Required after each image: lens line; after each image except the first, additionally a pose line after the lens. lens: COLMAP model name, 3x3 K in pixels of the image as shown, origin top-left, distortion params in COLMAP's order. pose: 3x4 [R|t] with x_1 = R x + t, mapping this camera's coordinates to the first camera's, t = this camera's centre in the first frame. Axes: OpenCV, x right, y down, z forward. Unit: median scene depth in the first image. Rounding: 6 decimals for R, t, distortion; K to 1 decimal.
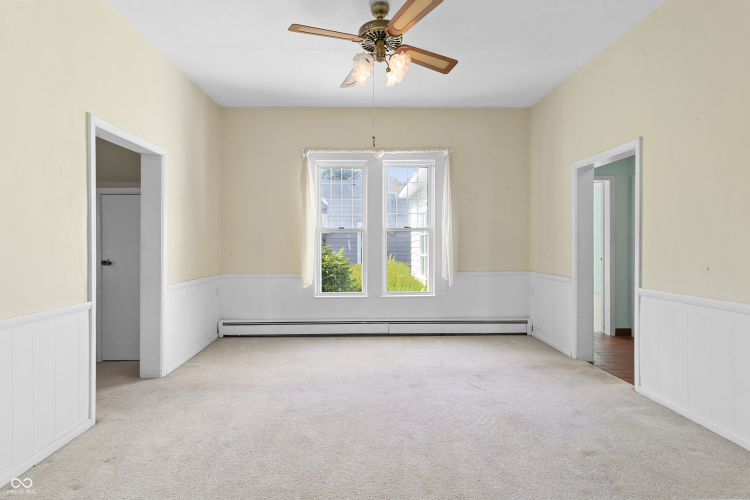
lens RADIAL K [[348.5, 0, 380.8], [0, 348.5, 247.7], [0, 0, 1]] dist [0.001354, 0.001573]
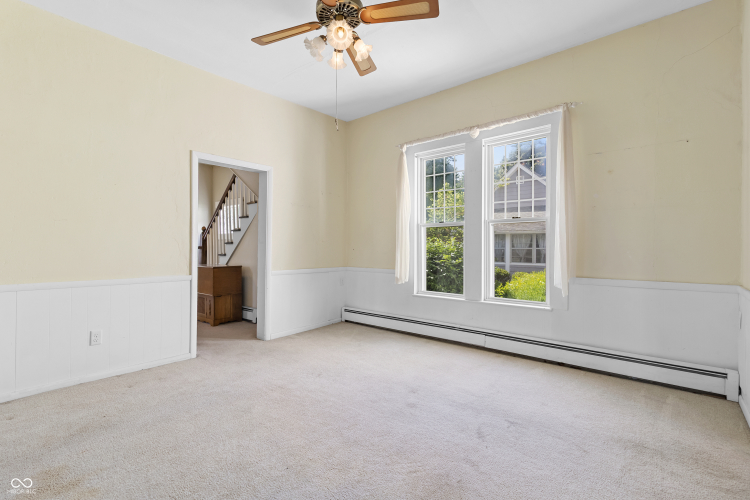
lens RADIAL K [[348.5, 0, 375.6], [0, 348.5, 246.1], [0, 0, 1]] dist [0.001354, 0.001573]
pose [[0.742486, 0.002522, -0.669856, 0.392121], [-0.011367, 0.999896, -0.008835, 0.017033], [0.669765, 0.014174, 0.742438, 0.213806]]
